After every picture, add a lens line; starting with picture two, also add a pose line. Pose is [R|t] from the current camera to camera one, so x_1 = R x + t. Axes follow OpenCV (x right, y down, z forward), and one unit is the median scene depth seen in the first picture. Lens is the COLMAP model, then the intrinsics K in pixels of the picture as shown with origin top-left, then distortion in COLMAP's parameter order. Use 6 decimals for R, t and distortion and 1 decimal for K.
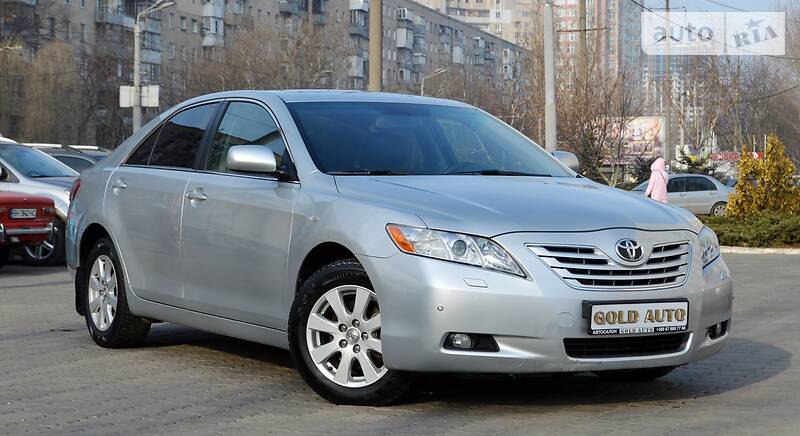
lens RADIAL K [[1579.3, 0, 397.3], [0, 1579.3, 217.7], [0, 0, 1]] dist [-0.020213, 0.000000]
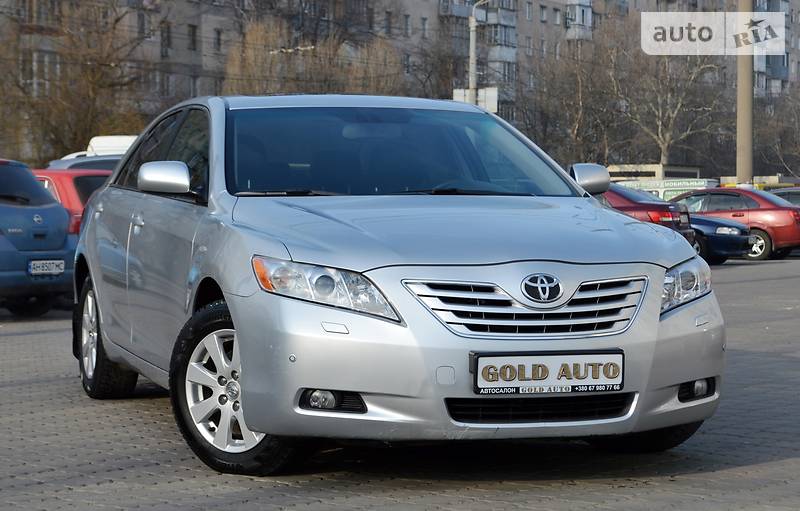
lens RADIAL K [[1851.2, 0, 367.5], [0, 1851.2, 255.2], [0, 0, 1]] dist [0.104610, 0.000000]
pose [[0.972734, -0.001248, -0.231921, 0.272606], [0.003002, 0.999969, 0.007211, -0.003071], [0.231905, -0.007710, 0.972708, 0.069603]]
